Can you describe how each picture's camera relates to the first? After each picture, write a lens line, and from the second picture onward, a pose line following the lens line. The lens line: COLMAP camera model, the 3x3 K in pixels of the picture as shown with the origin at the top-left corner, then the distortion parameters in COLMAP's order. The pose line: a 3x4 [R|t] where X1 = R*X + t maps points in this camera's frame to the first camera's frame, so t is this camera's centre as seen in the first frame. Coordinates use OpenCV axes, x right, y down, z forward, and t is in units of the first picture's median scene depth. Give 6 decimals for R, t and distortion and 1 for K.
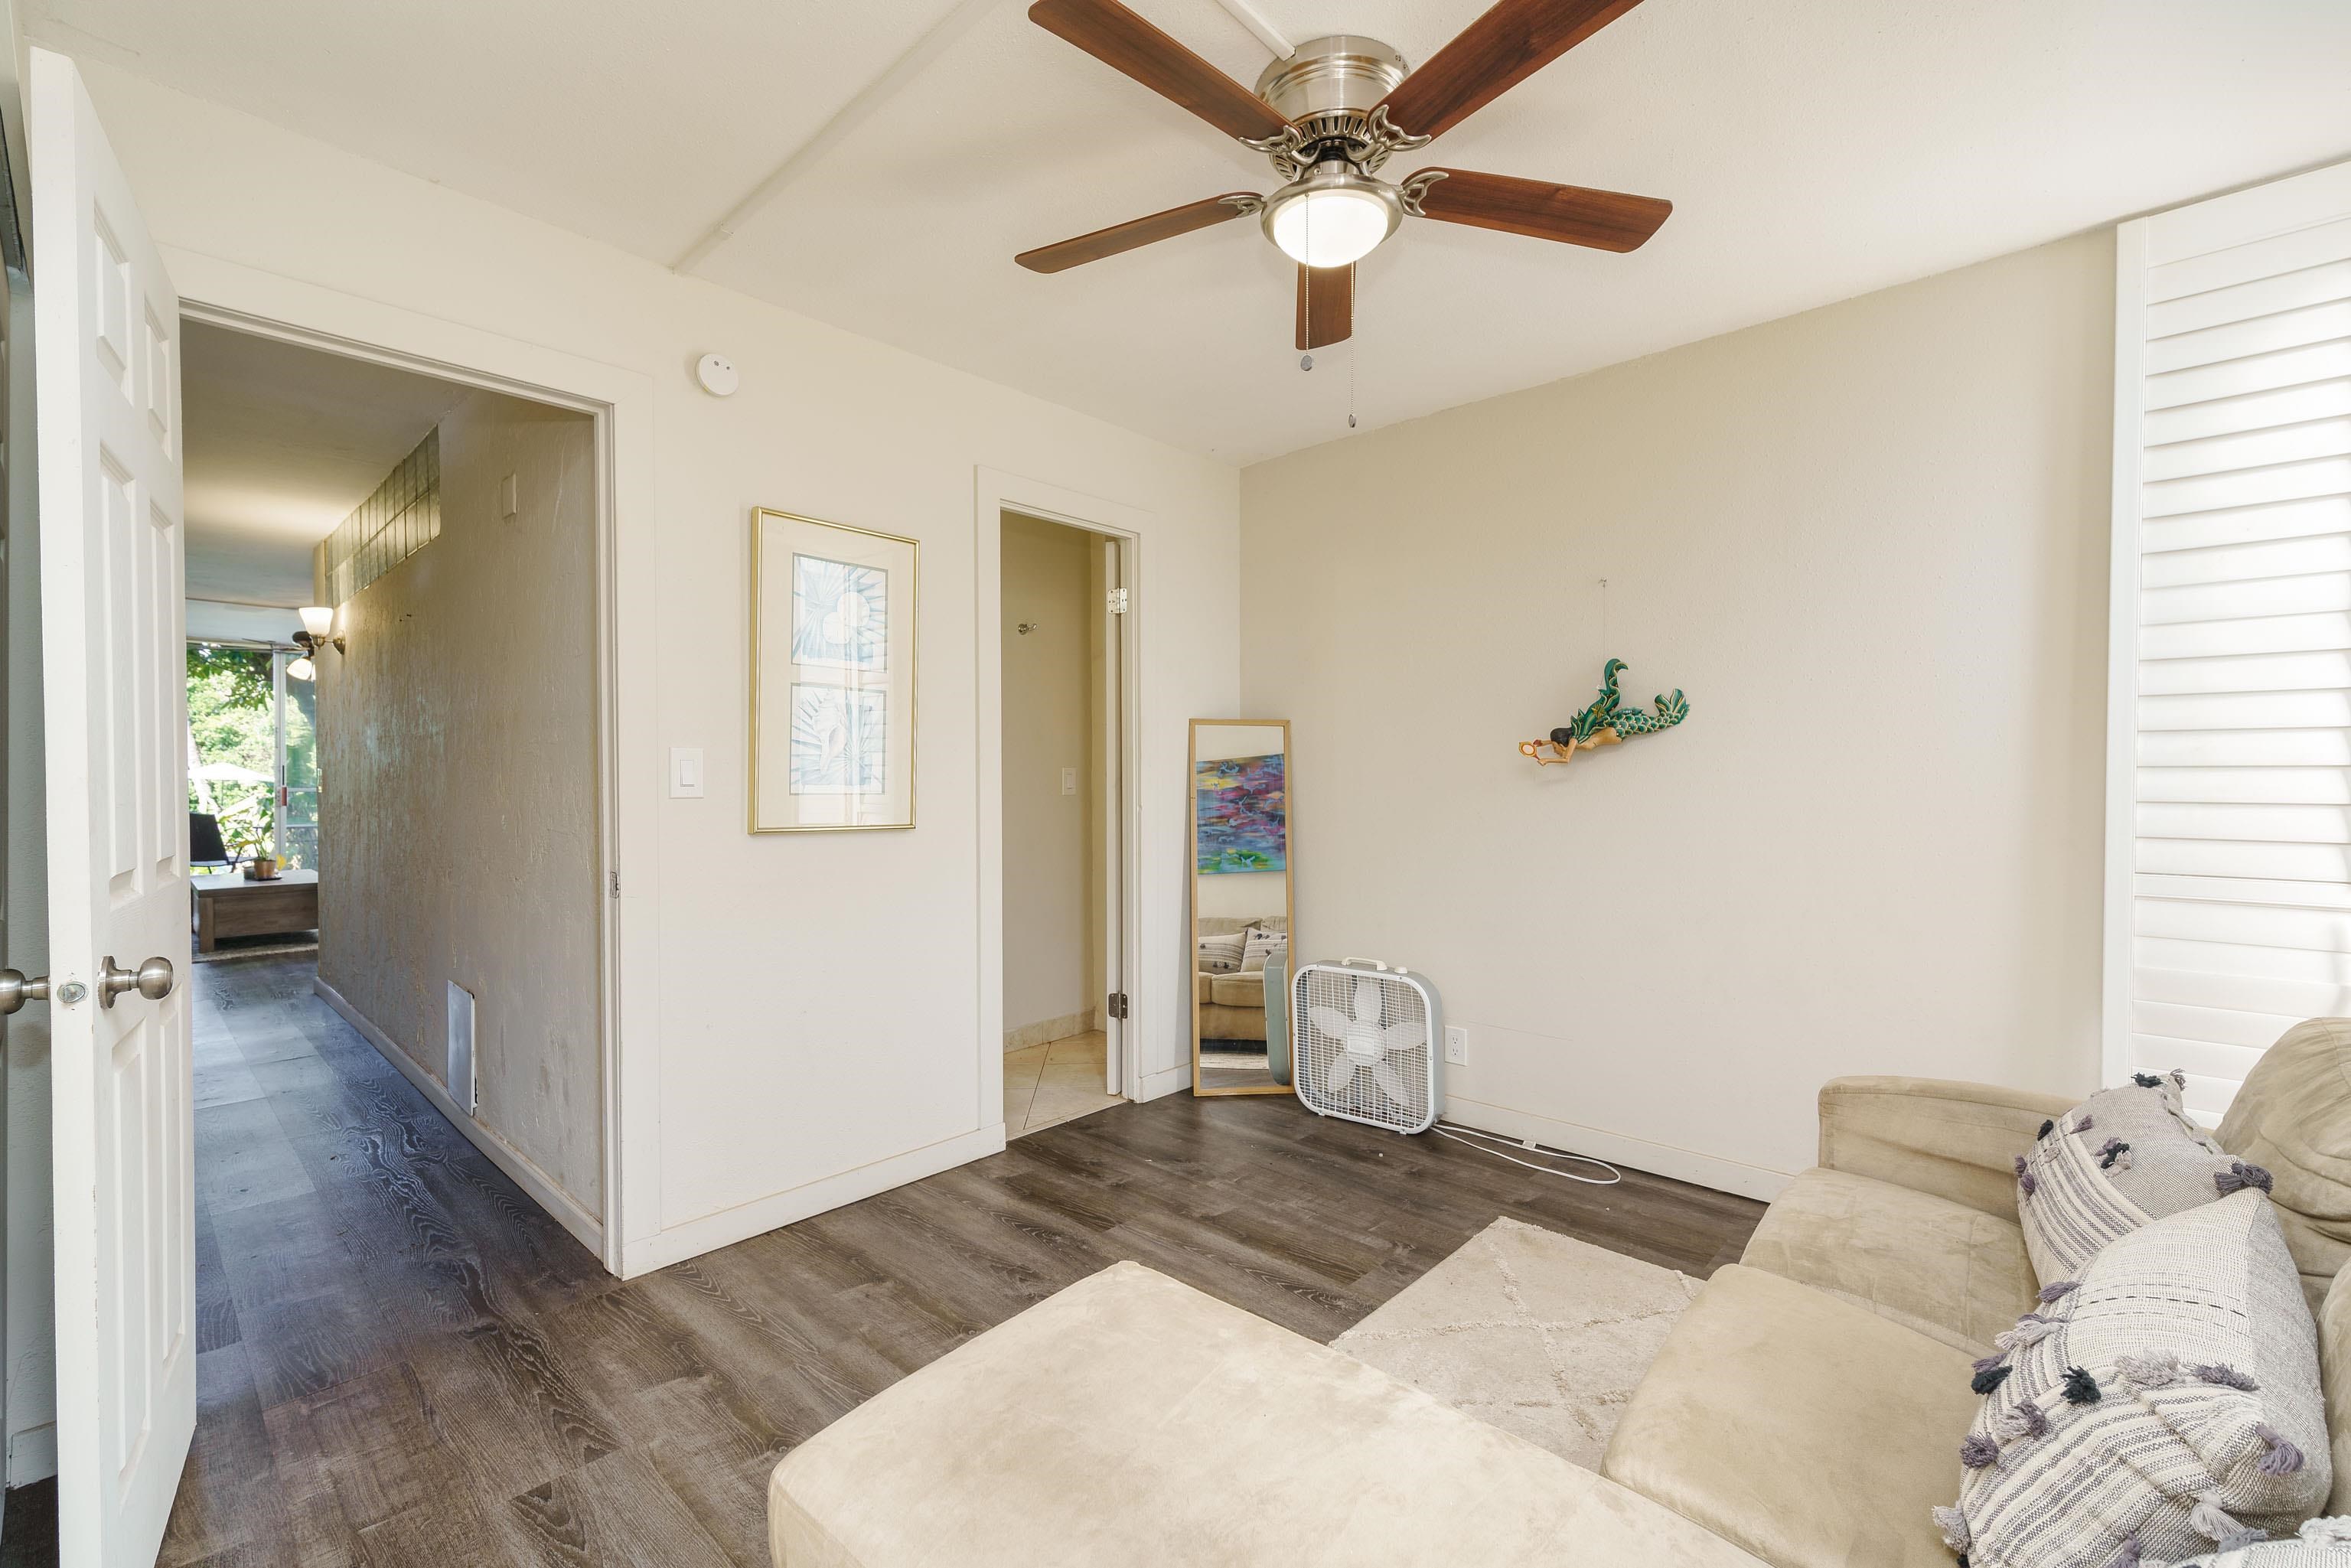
lens RADIAL K [[1010.4, 0, 1167.4], [0, 1010.4, 781.8], [0, 0, 1]] dist [-0.002762, -0.000299]
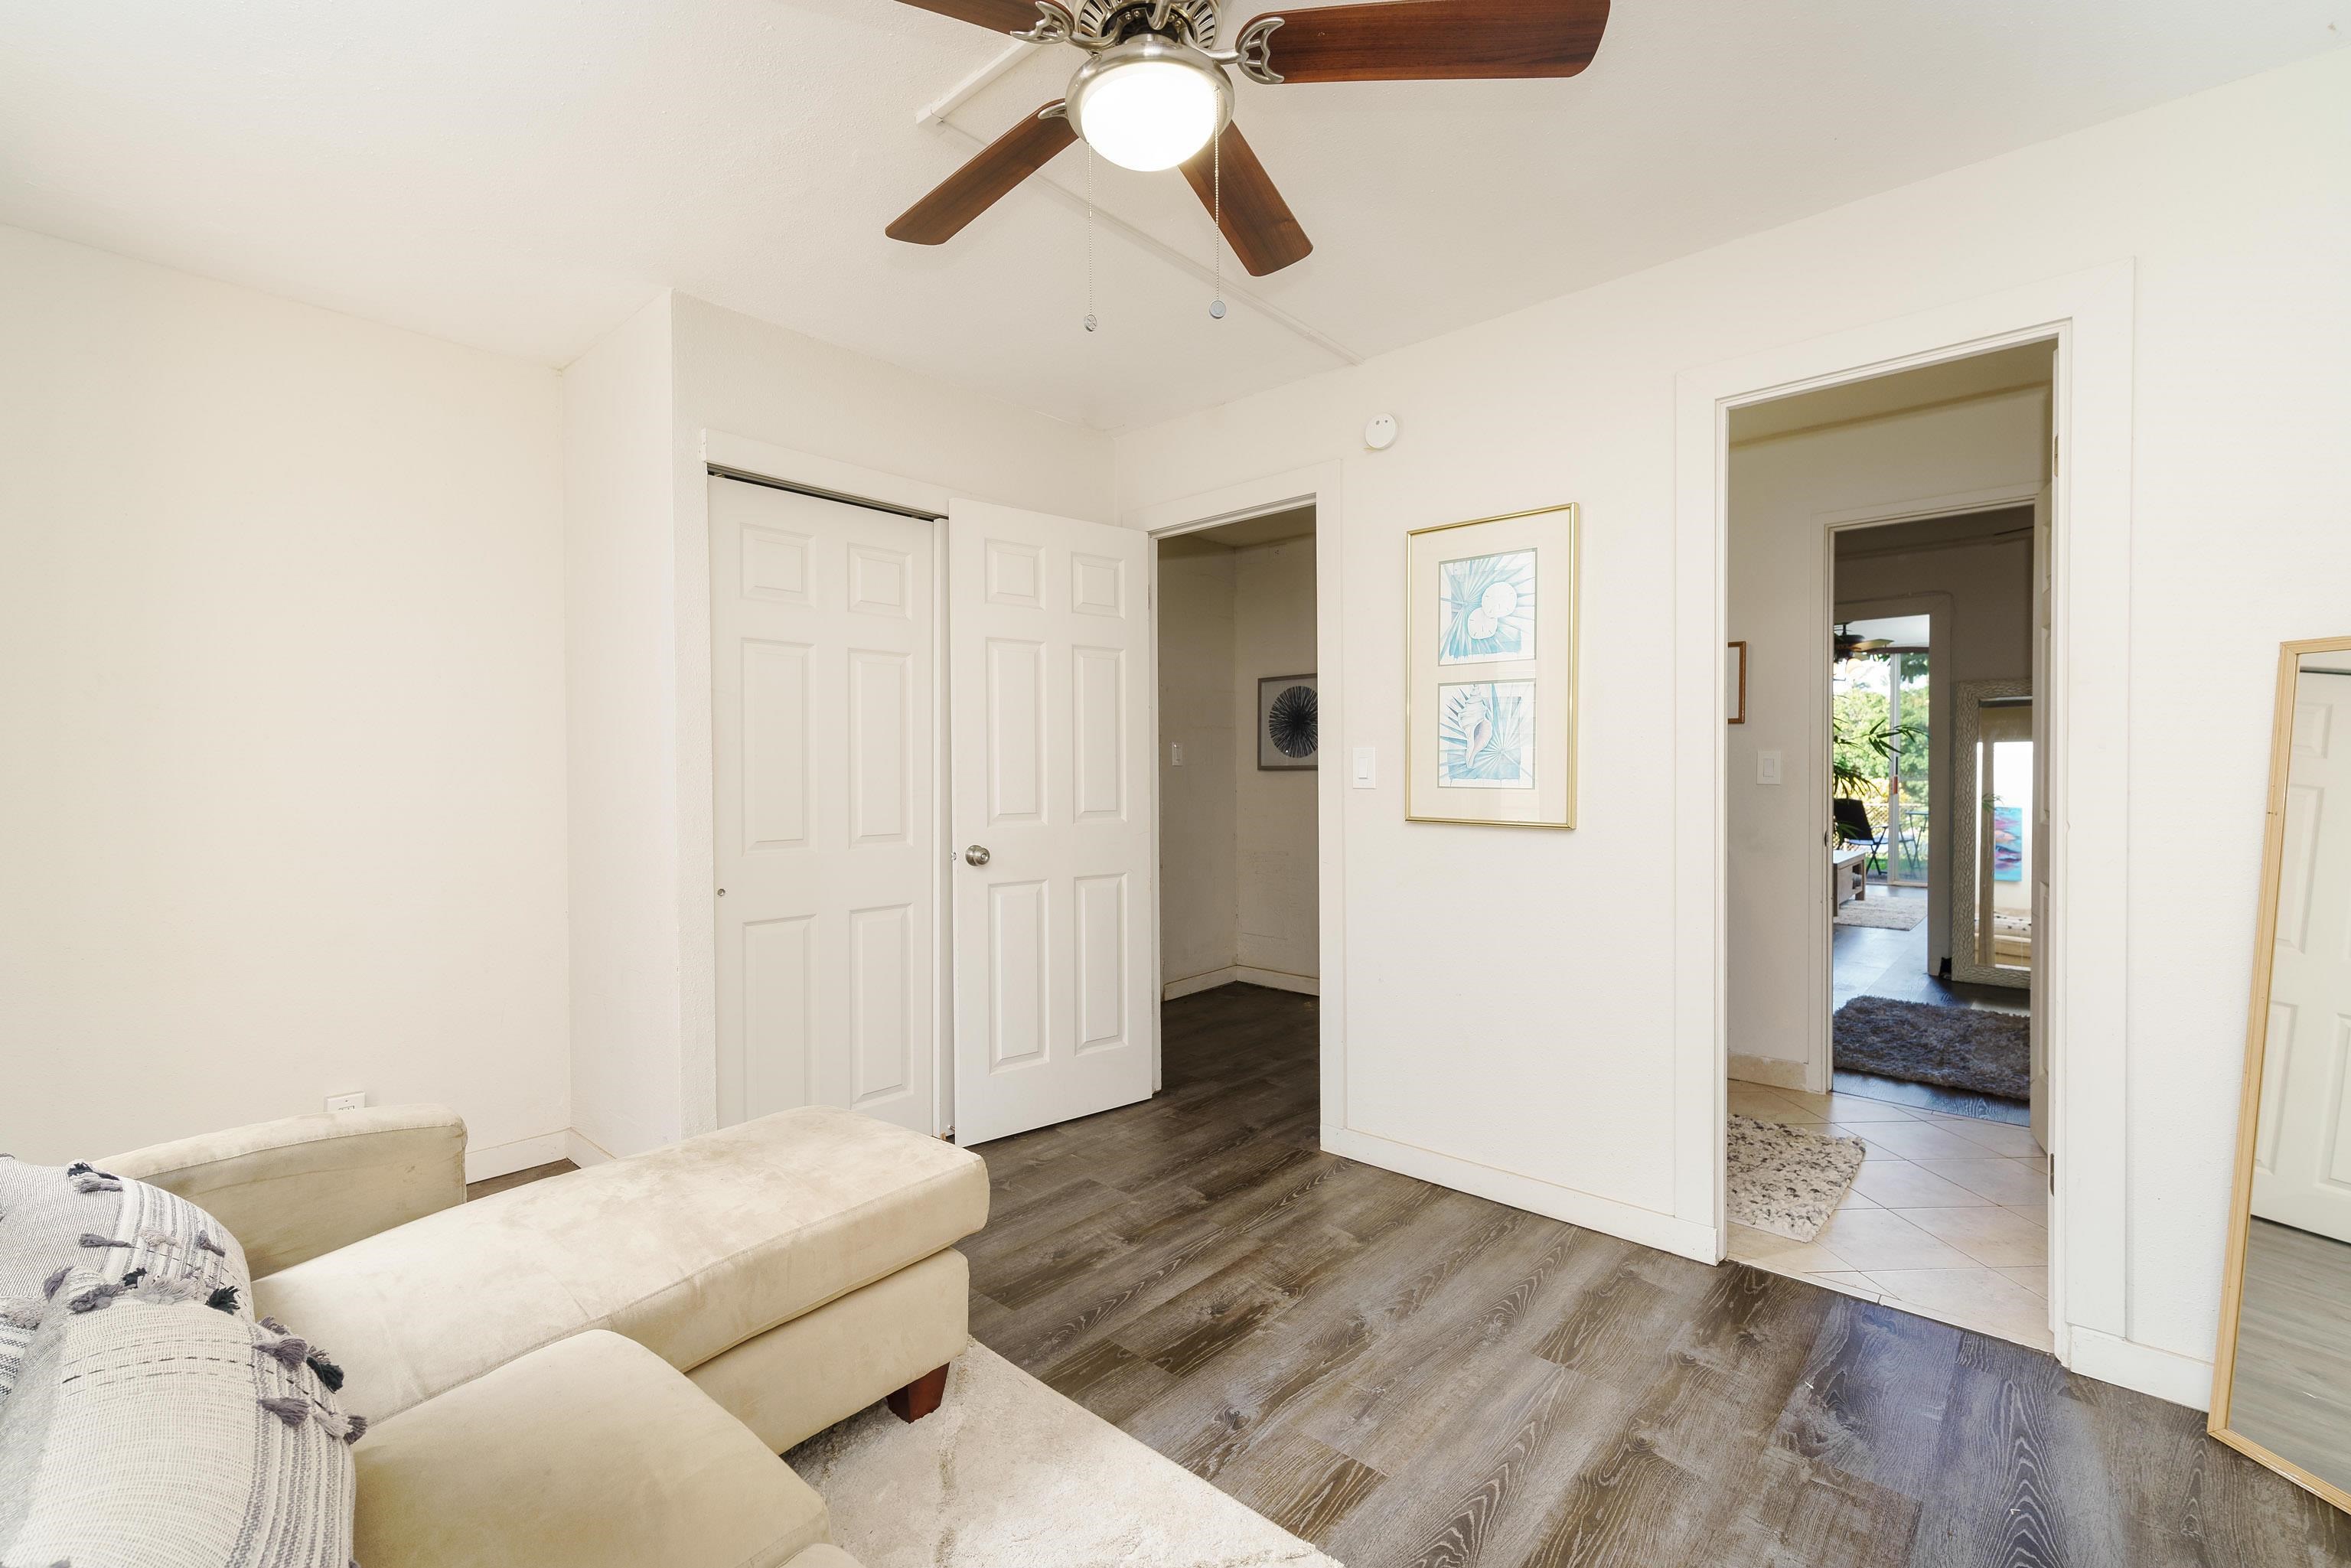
lens RADIAL K [[1010.4, 0, 1167.8], [0, 1010.4, 788.9], [0, 0, 1]] dist [-0.002762, -0.000299]
pose [[0.006146, 0.019804, -0.999785, 0.684407], [-0.000133, 0.999804, 0.019804, -0.007492], [0.999981, 0.000011, 0.006148, 0.689733]]
